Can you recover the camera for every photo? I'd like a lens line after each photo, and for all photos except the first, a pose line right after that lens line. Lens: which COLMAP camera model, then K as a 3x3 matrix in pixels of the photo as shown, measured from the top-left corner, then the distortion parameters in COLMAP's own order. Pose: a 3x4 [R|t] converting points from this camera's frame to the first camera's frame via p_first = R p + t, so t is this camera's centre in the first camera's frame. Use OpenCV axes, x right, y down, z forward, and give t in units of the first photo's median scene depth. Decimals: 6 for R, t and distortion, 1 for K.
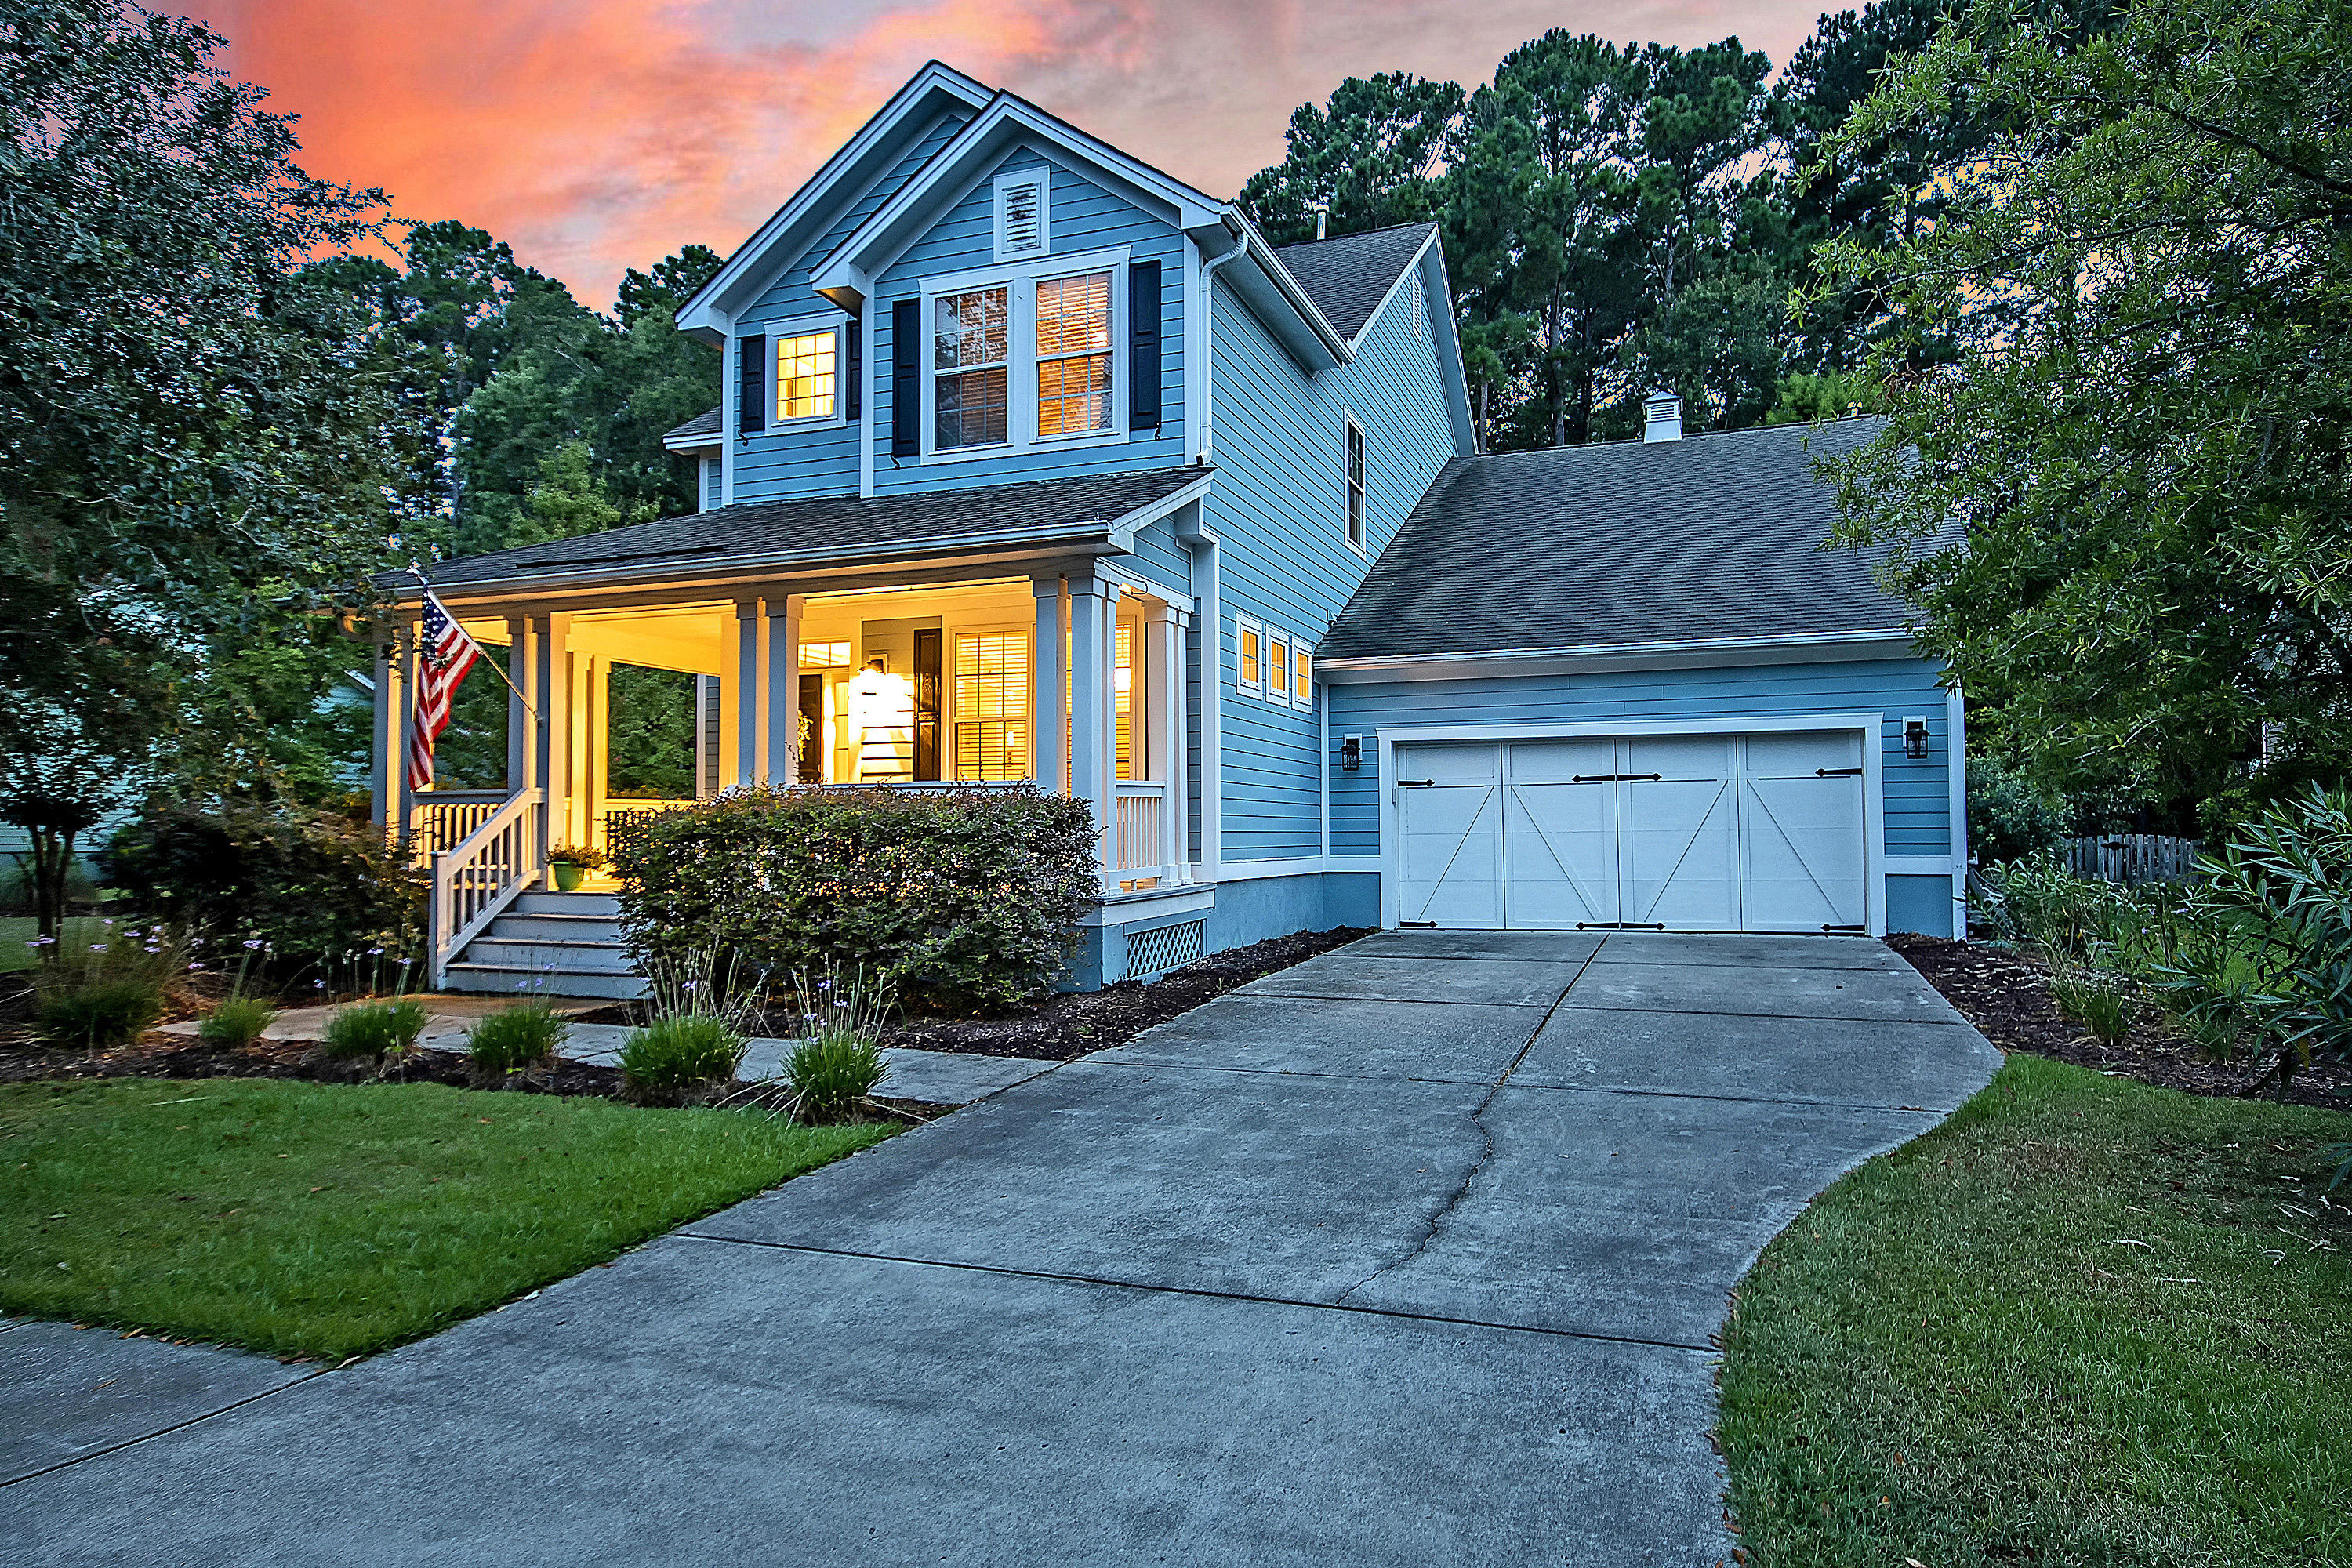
lens RADIAL K [[1415.5, 0, 1181.0], [0, 1415.5, 798.3], [0, 0, 1]] dist [0.018700, 0.000131]
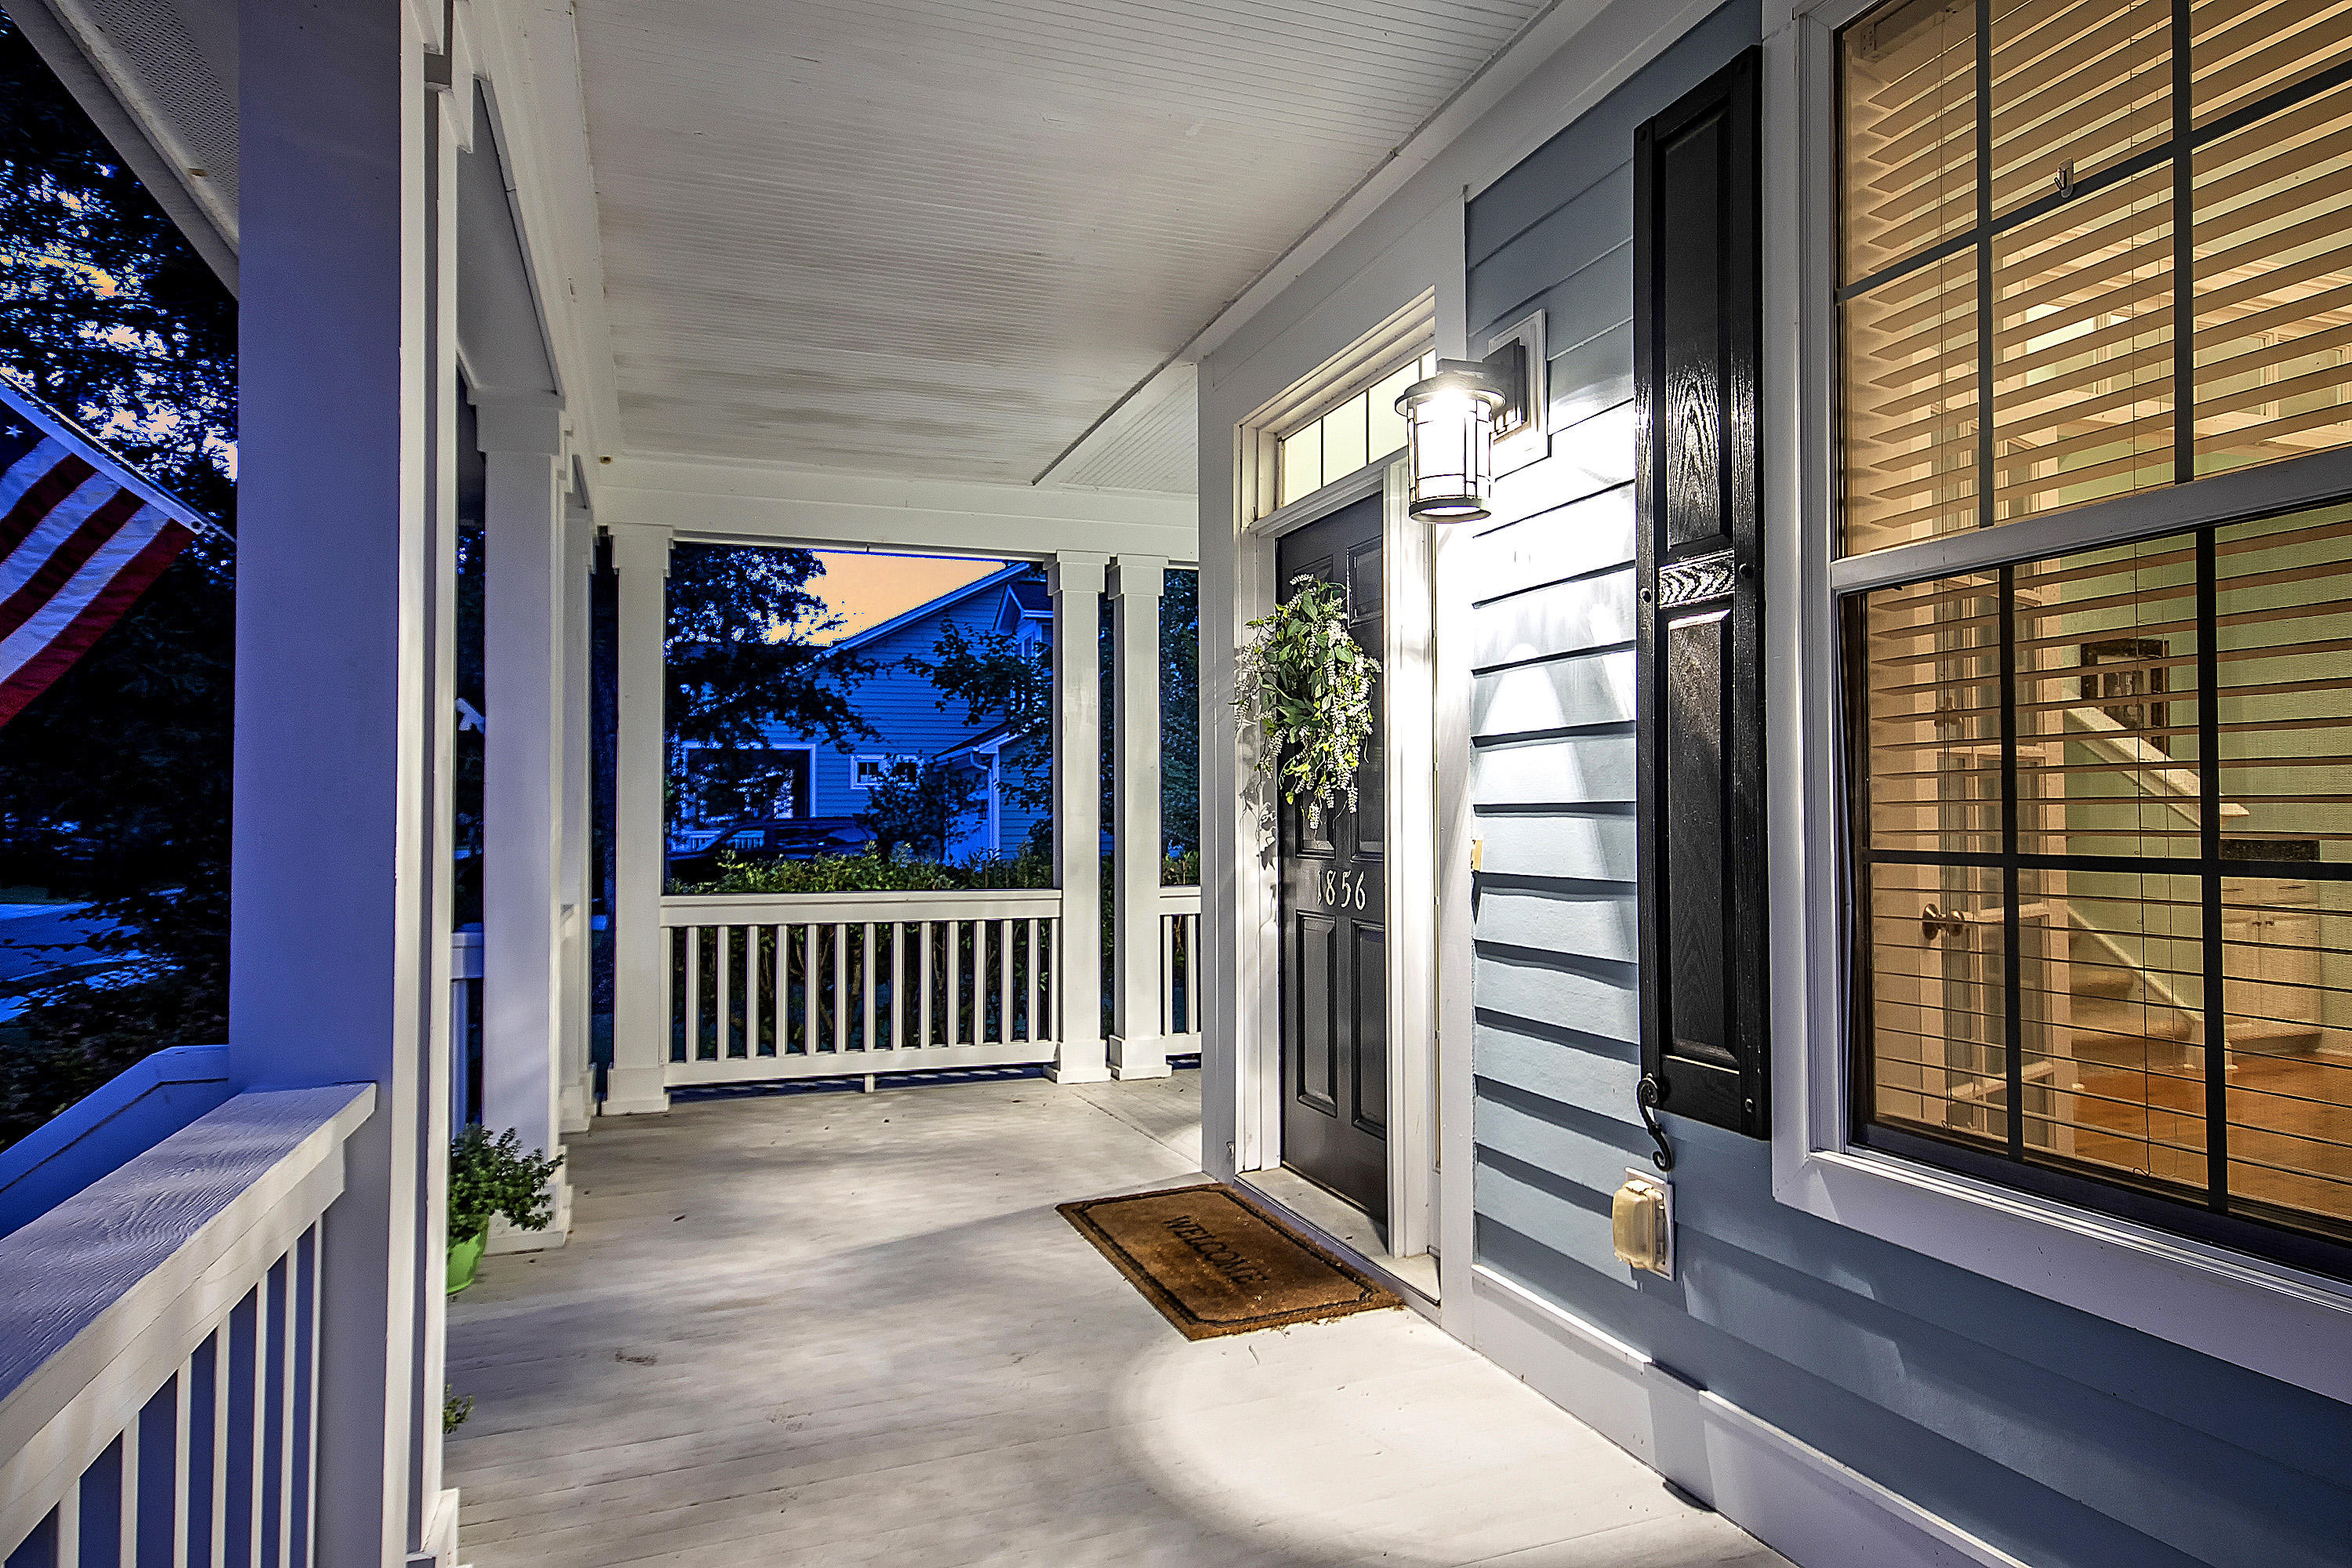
lens RADIAL K [[1415.5, 0, 1181.0], [0, 1415.5, 798.3], [0, 0, 1]] dist [0.018700, 0.000131]
pose [[0.657011, -0.017513, -0.753677, -0.087899], [0.022269, 0.999745, -0.003818, -0.031346], [0.753552, -0.014275, 0.657234, 0.848182]]
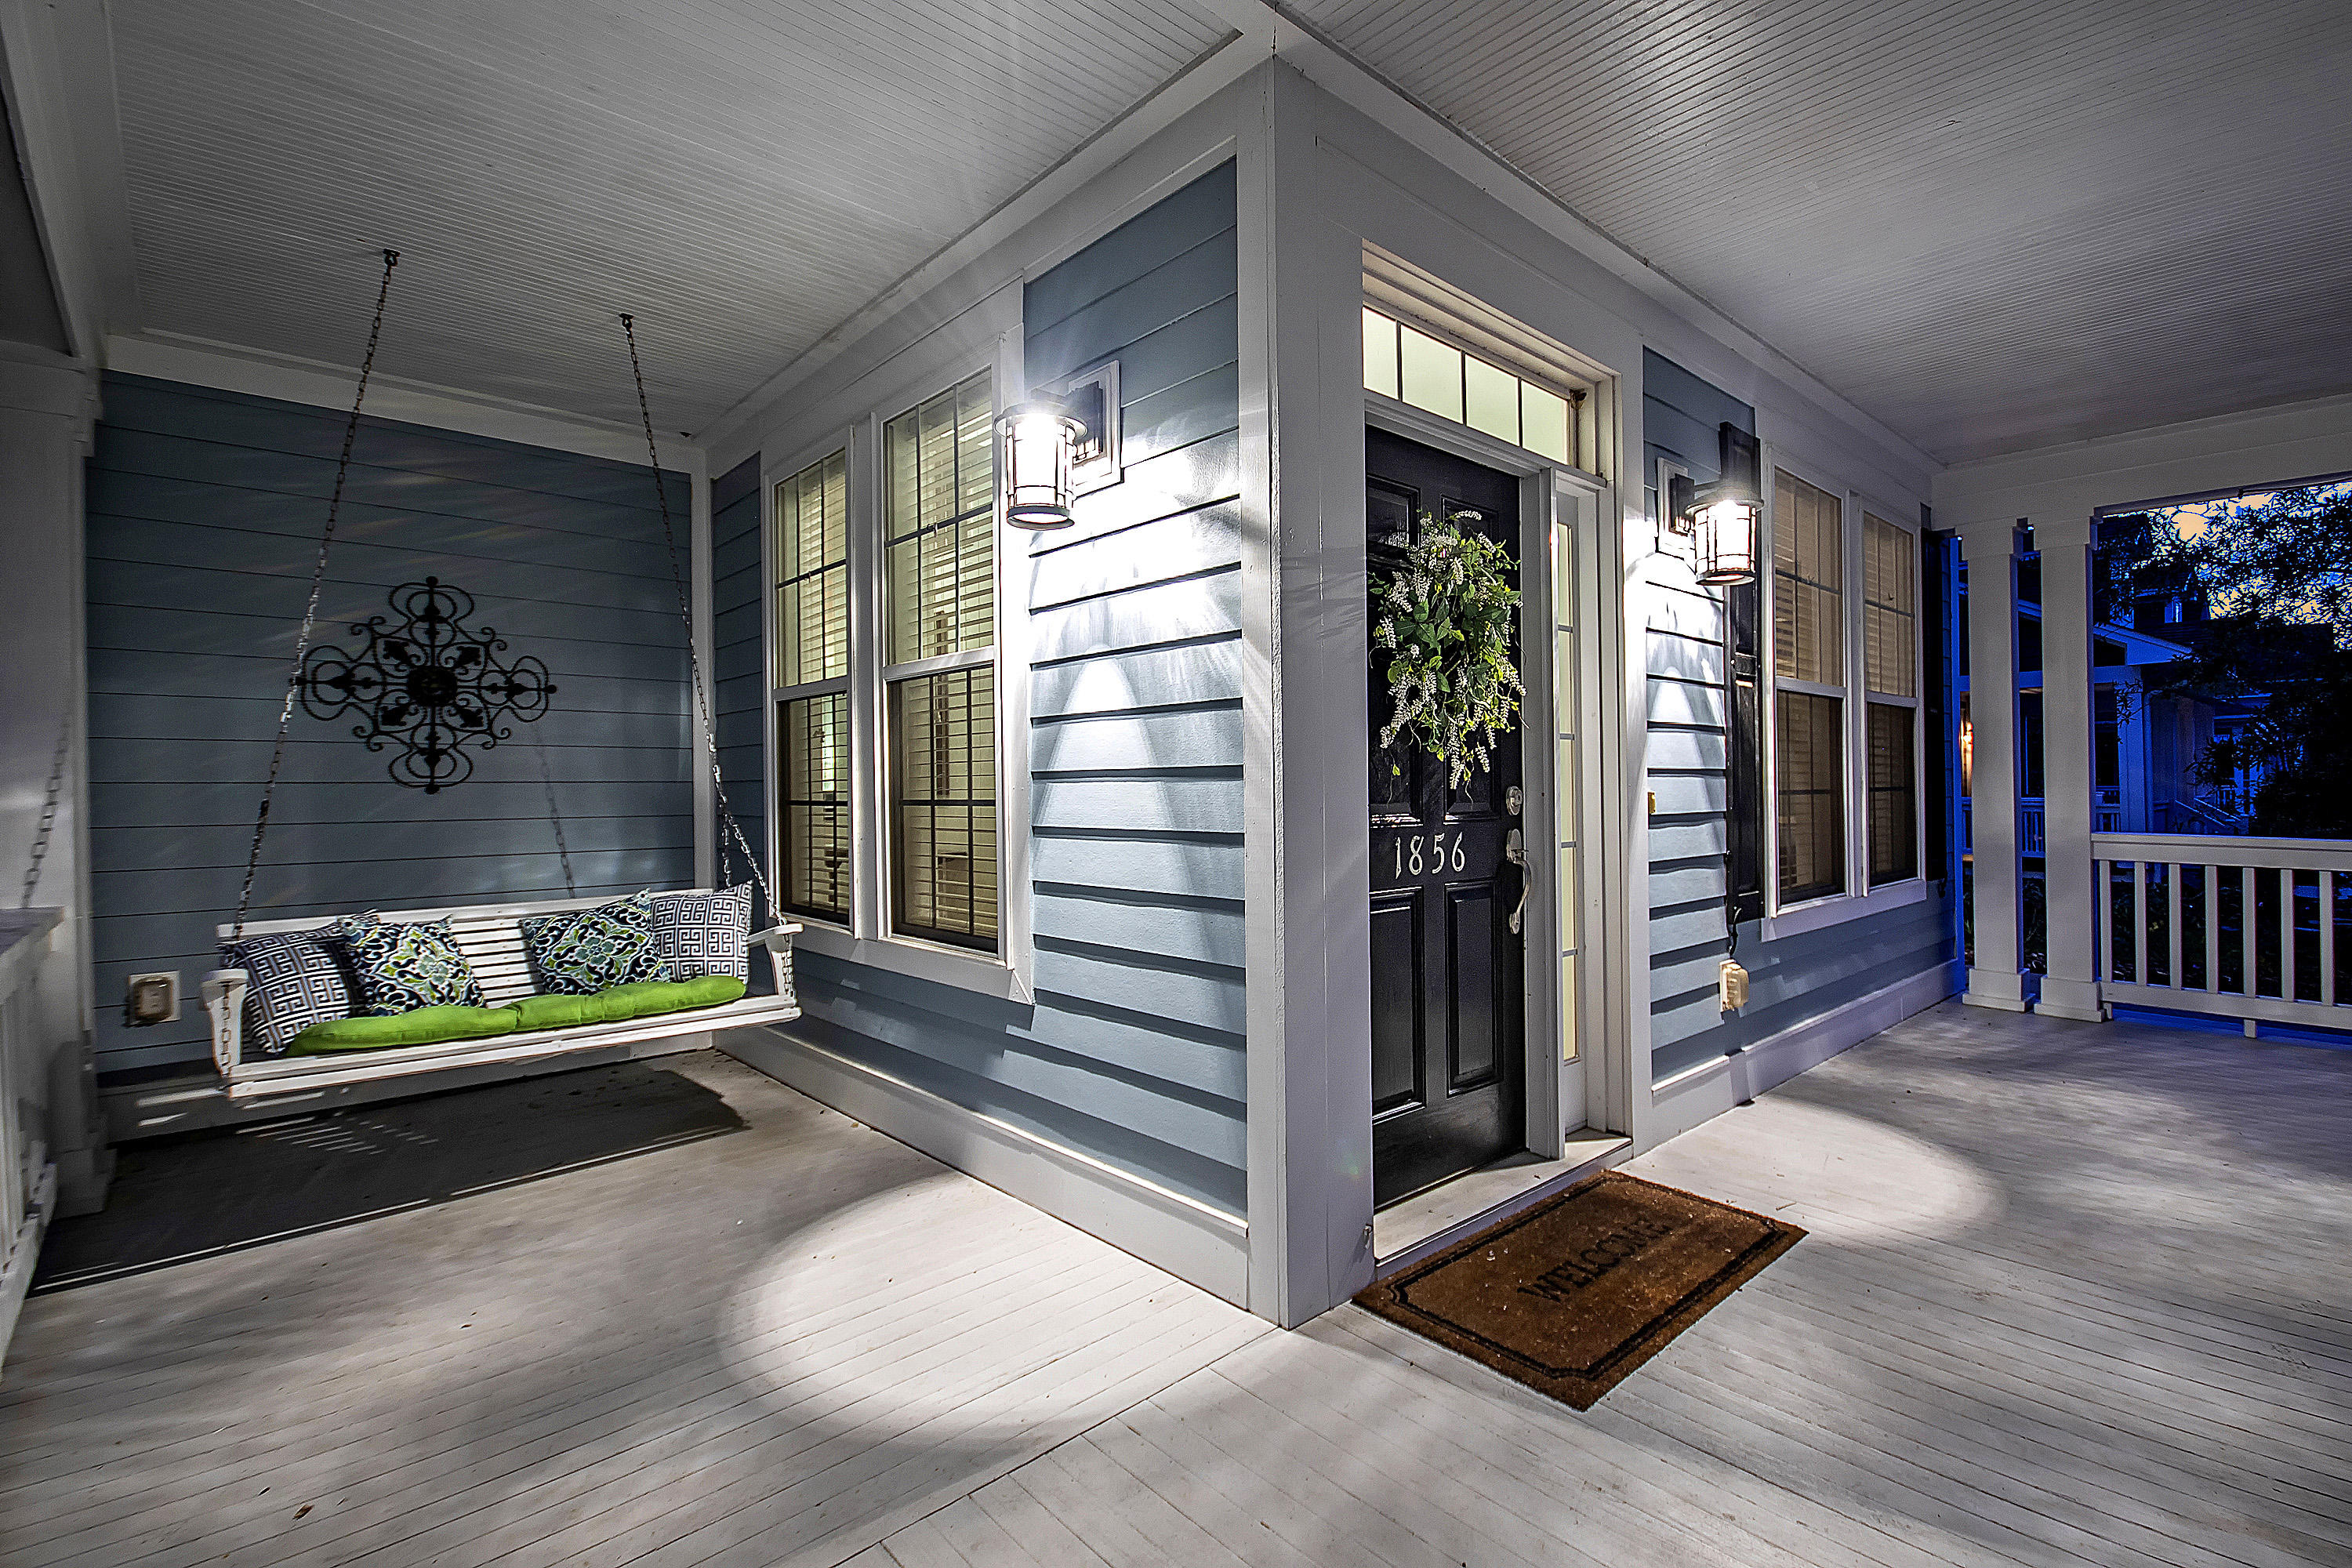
lens RADIAL K [[1096.7, 0, 1179.7], [0, 1096.7, 772.4], [0, 0, 1]] dist [-0.003761, -0.001295]
pose [[0.450000, -0.002966, 0.893024, -0.518923], [-0.016238, 0.999802, 0.011502, -0.030369], [-0.892881, -0.019677, 0.449863, 1.022839]]
